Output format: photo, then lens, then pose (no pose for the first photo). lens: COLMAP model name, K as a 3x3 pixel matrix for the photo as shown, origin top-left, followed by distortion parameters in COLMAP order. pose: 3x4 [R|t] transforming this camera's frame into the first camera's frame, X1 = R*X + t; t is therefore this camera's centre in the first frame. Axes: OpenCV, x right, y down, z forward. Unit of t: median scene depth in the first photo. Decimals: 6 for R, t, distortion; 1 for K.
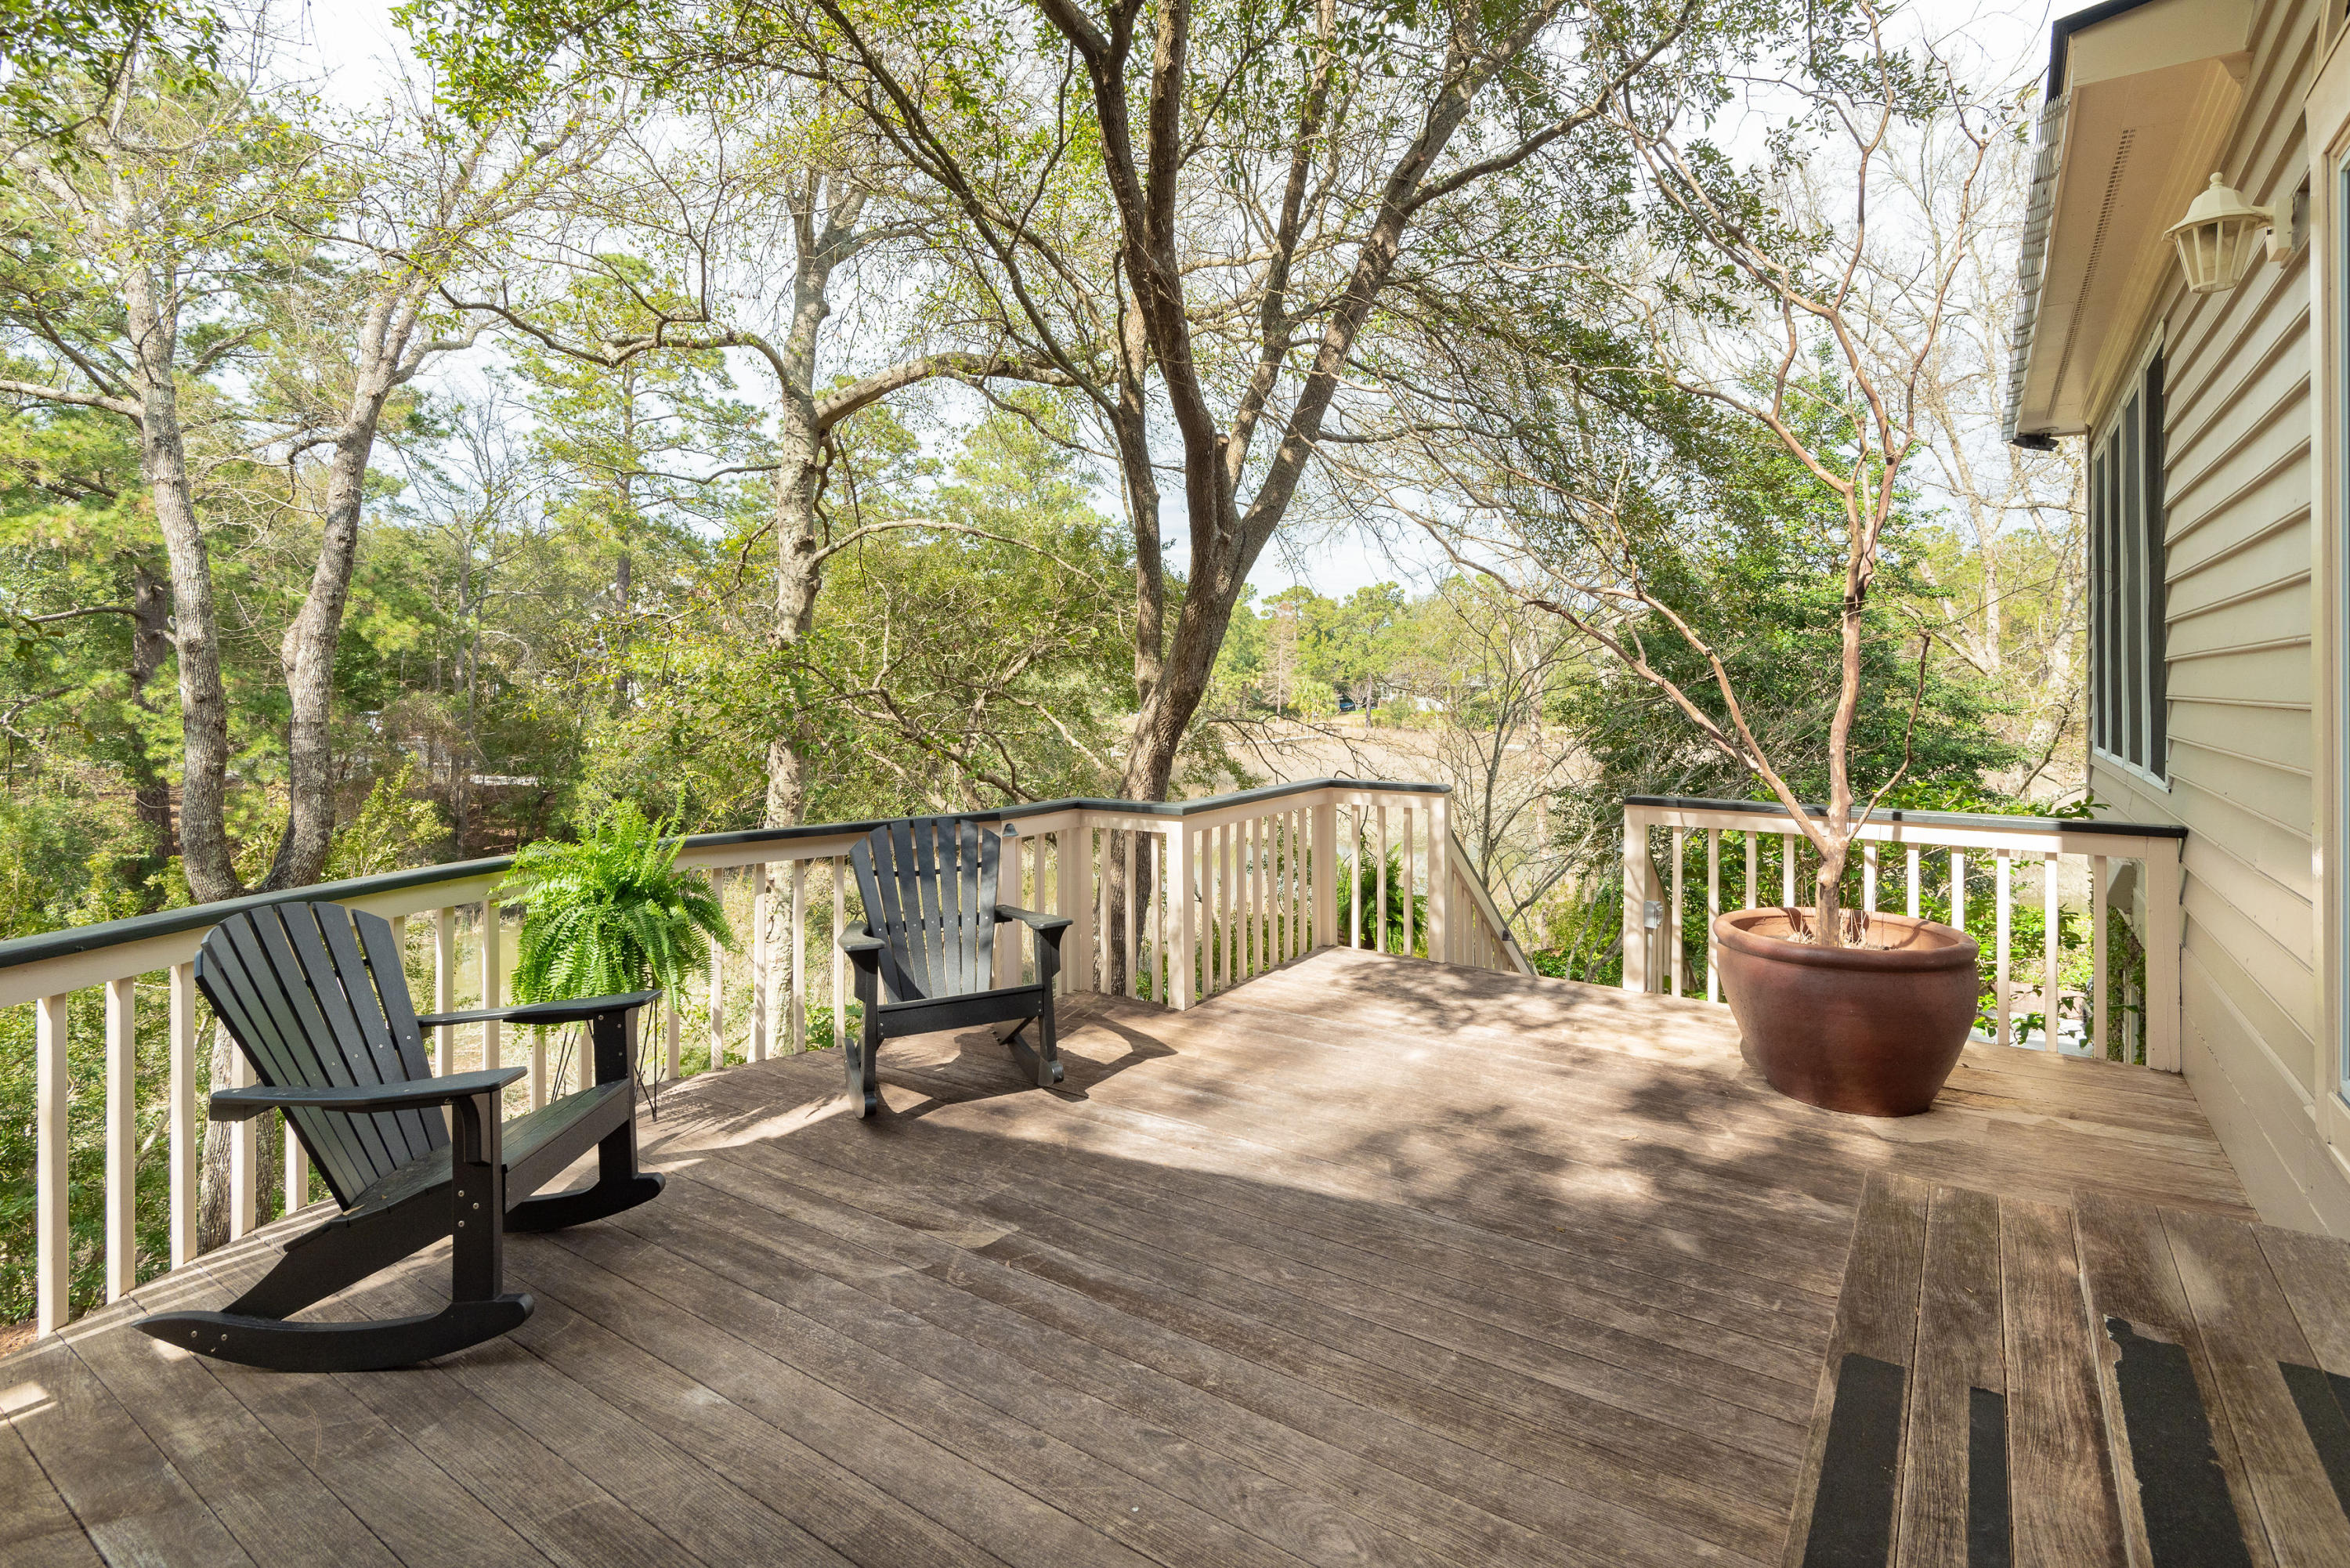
lens RADIAL K [[1142.3, 0, 1178.3], [0, 1142.3, 665.3], [0, 0, 1]] dist [0.000586, -0.001532]
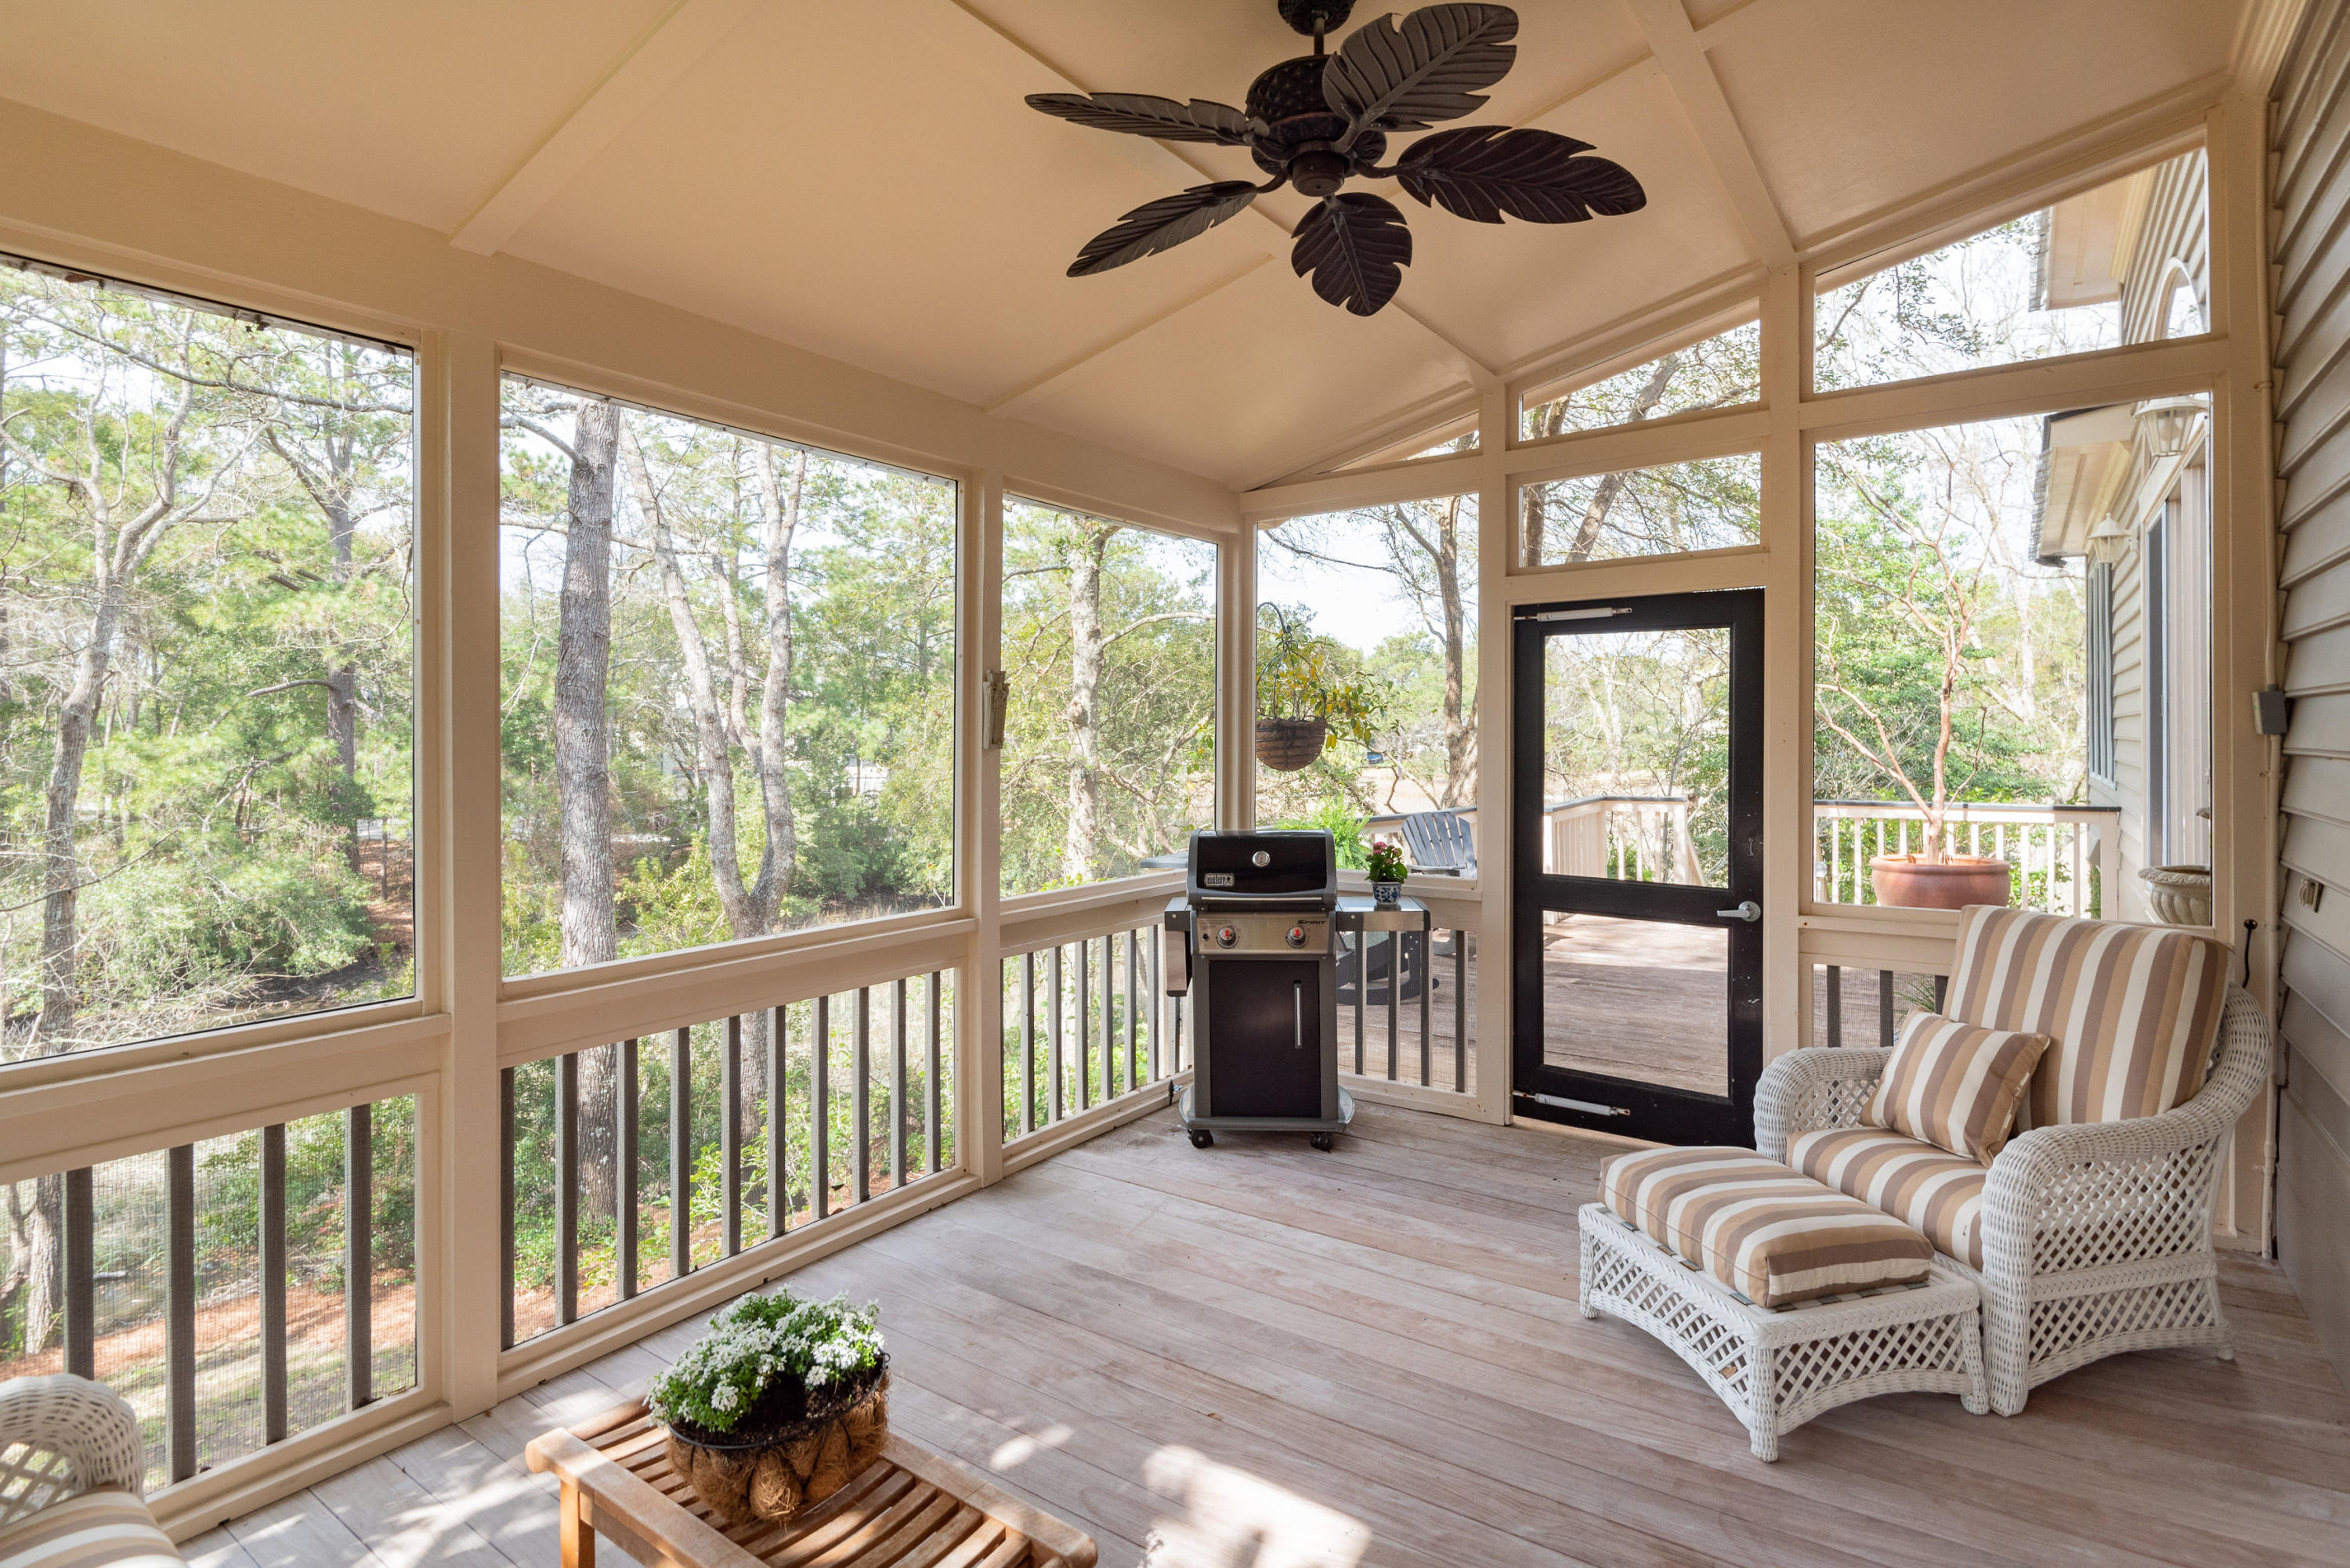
lens RADIAL K [[1194.8, 0, 1183.6], [0, 1194.8, 728.3], [0, 0, 1]] dist [-0.001393, 0.000544]
pose [[0.999915, -0.012996, 0.000864, -0.385549], [0.012988, 0.999881, 0.008349, -0.013314], [-0.000972, -0.008337, 0.999965, -0.561354]]
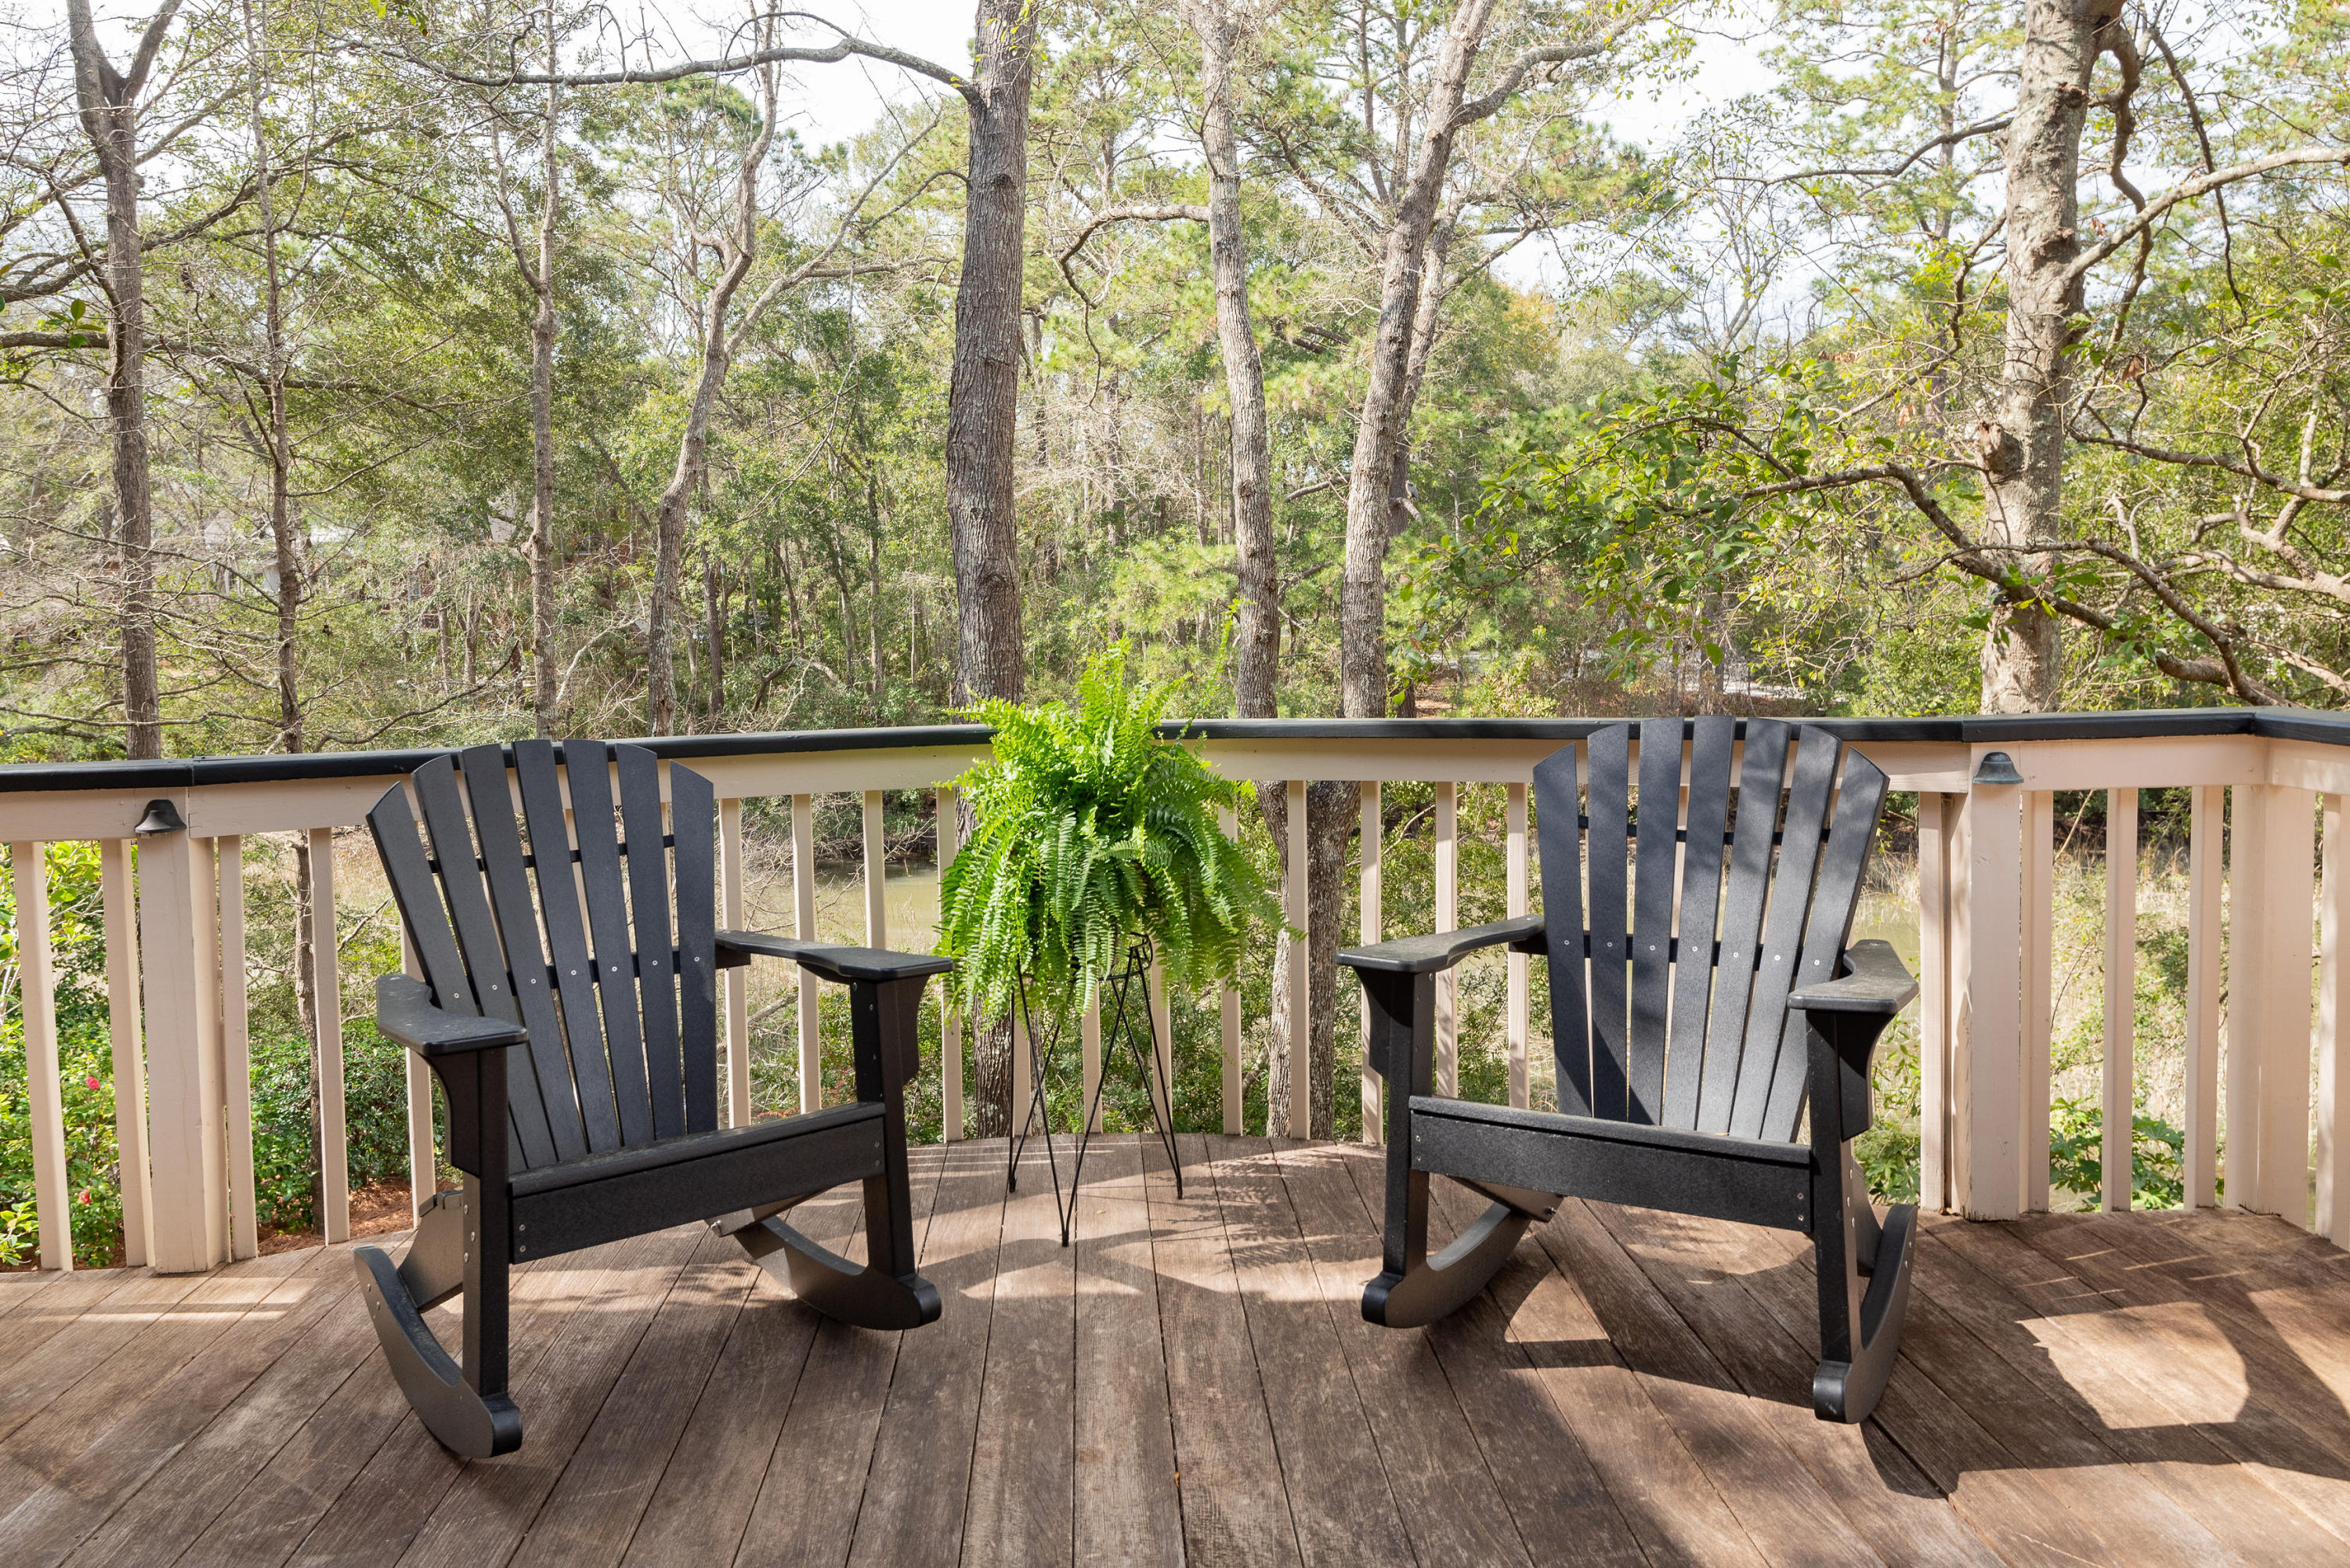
lens RADIAL K [[1676.7, 0, 1123.2], [0, 1676.7, 666.2], [0, 0, 1]] dist [0.025155, -0.000338]
pose [[0.573879, 0.035066, -0.818189, 0.124770], [0.025662, 0.997822, 0.060764, 0.049362], [0.818538, -0.055868, 0.571729, 0.312037]]
